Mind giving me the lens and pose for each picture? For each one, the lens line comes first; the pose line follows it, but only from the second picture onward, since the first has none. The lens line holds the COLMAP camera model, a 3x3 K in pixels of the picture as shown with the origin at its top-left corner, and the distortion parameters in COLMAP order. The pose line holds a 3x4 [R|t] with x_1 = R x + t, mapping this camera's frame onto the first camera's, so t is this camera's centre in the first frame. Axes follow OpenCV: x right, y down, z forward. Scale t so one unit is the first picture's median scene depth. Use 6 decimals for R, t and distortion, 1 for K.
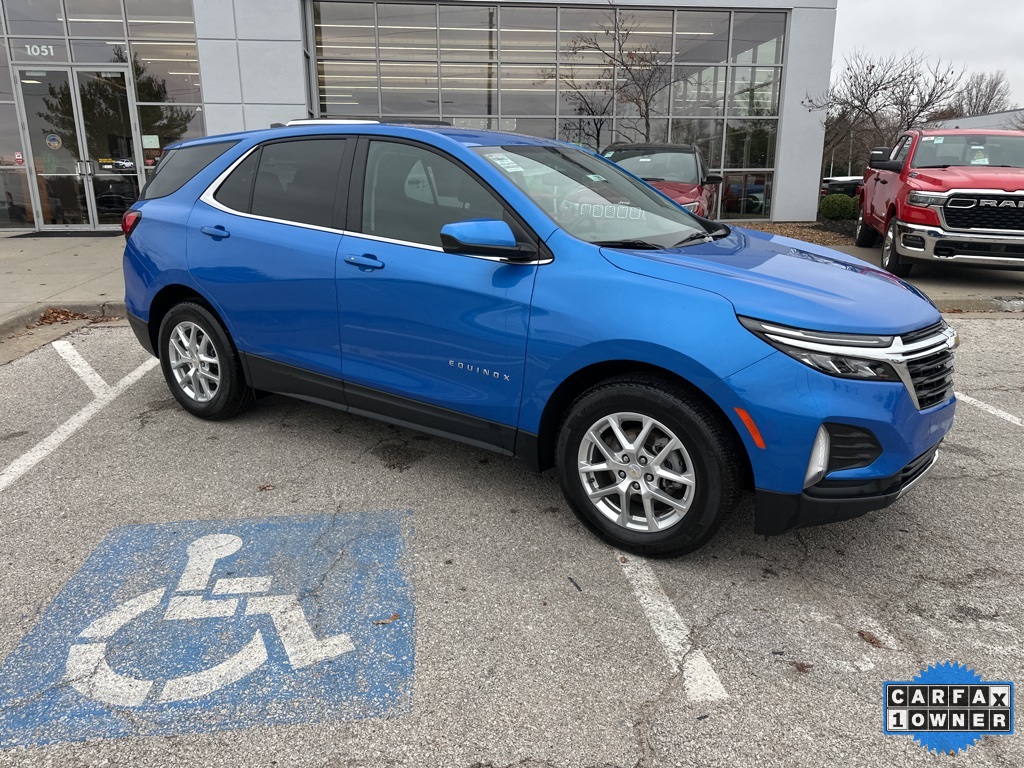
lens RADIAL K [[722.6, 0, 507.9], [0, 722.6, 381.3], [0, 0, 1]] dist [0.028171, -0.032877]
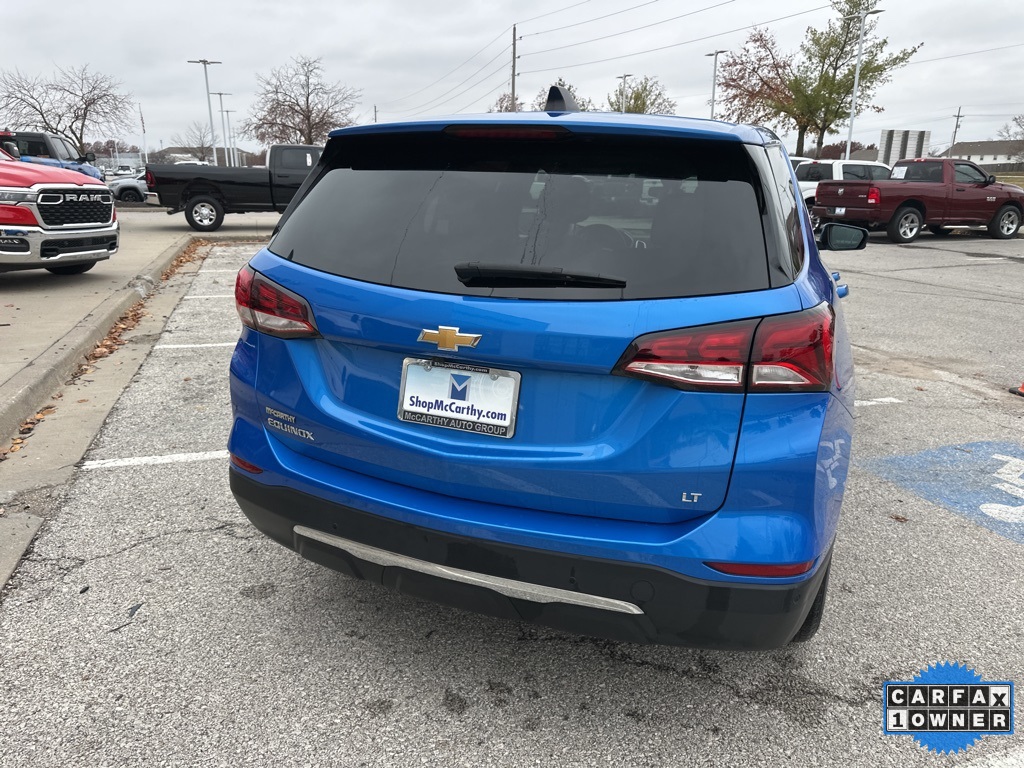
lens RADIAL K [[722.6, 0, 509.3], [0, 722.6, 378.9], [0, 0, 1]] dist [0.028171, -0.032877]
pose [[-0.208404, -0.269680, 0.940128, -1.286431], [0.243313, 0.916718, 0.316902, -0.545015], [-0.947294, 0.294790, -0.125431, 1.841120]]
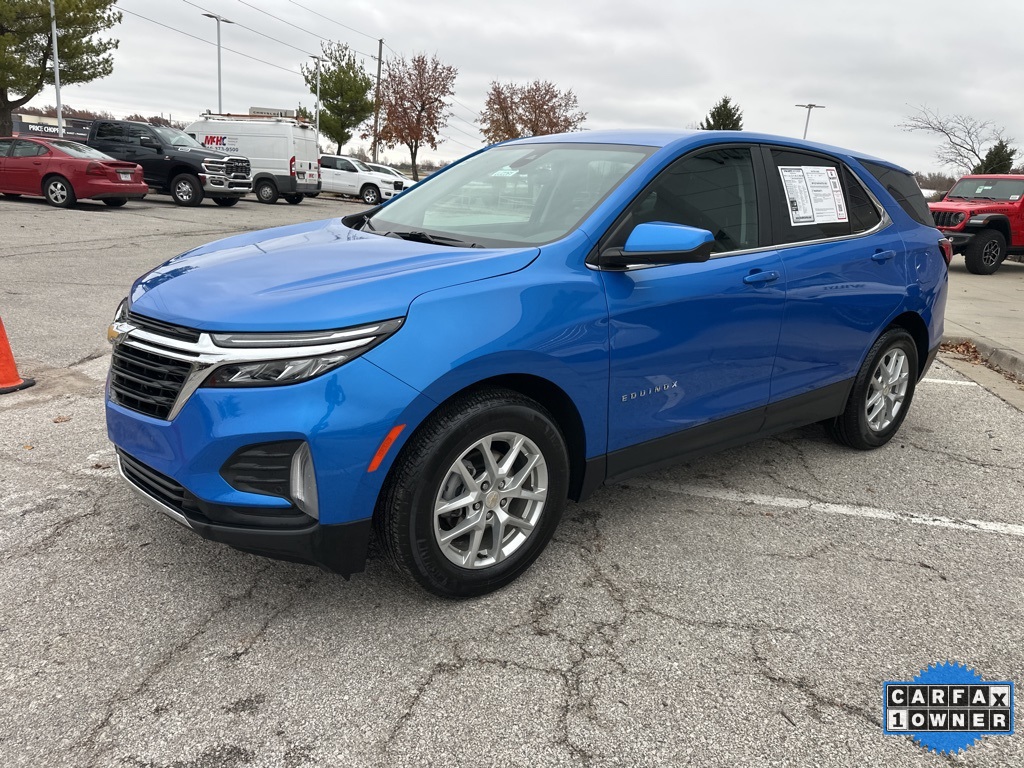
lens RADIAL K [[721.9, 0, 511.0], [0, 721.9, 385.3], [0, 0, 1]] dist [0.032468, -0.038304]
pose [[-0.311925, 0.233789, -0.920894, 1.236419], [-0.322875, 0.885486, 0.334164, -0.425737], [0.893563, 0.401568, -0.200720, 1.575814]]
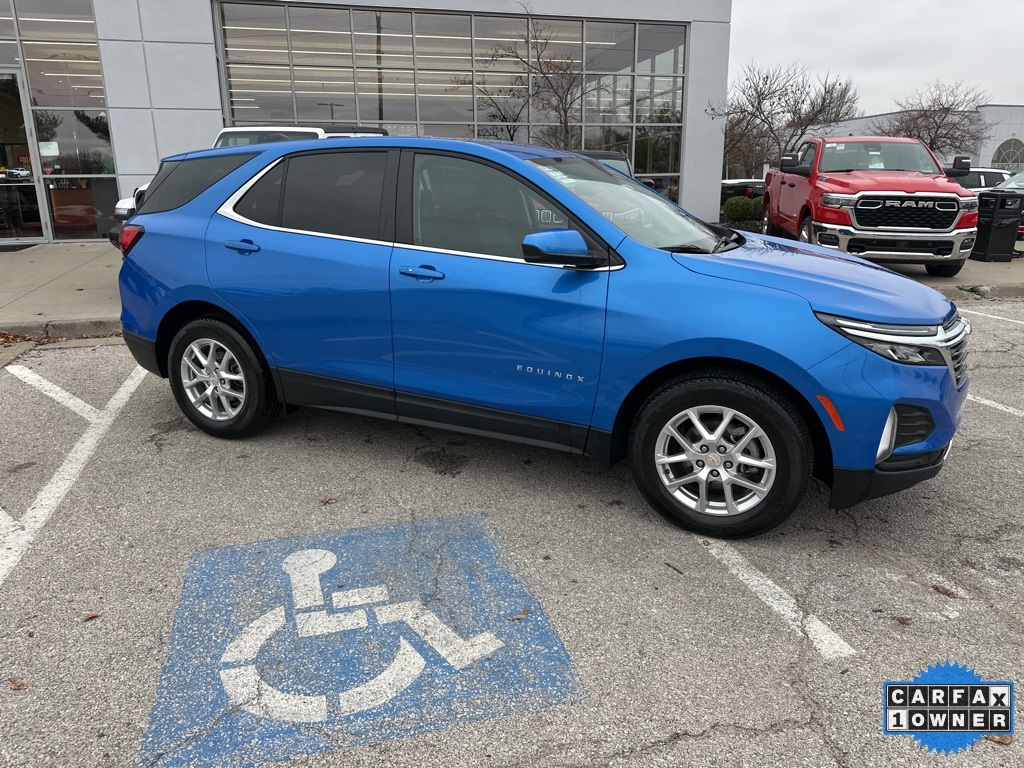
lens RADIAL K [[722.6, 0, 509.5], [0, 722.6, 381.0], [0, 0, 1]] dist [0.028171, -0.032877]
pose [[0.988102, -0.048365, 0.146000, -0.264277], [0.049161, 0.998789, -0.001851, -0.005532], [-0.145733, 0.009006, 0.989283, -0.025243]]
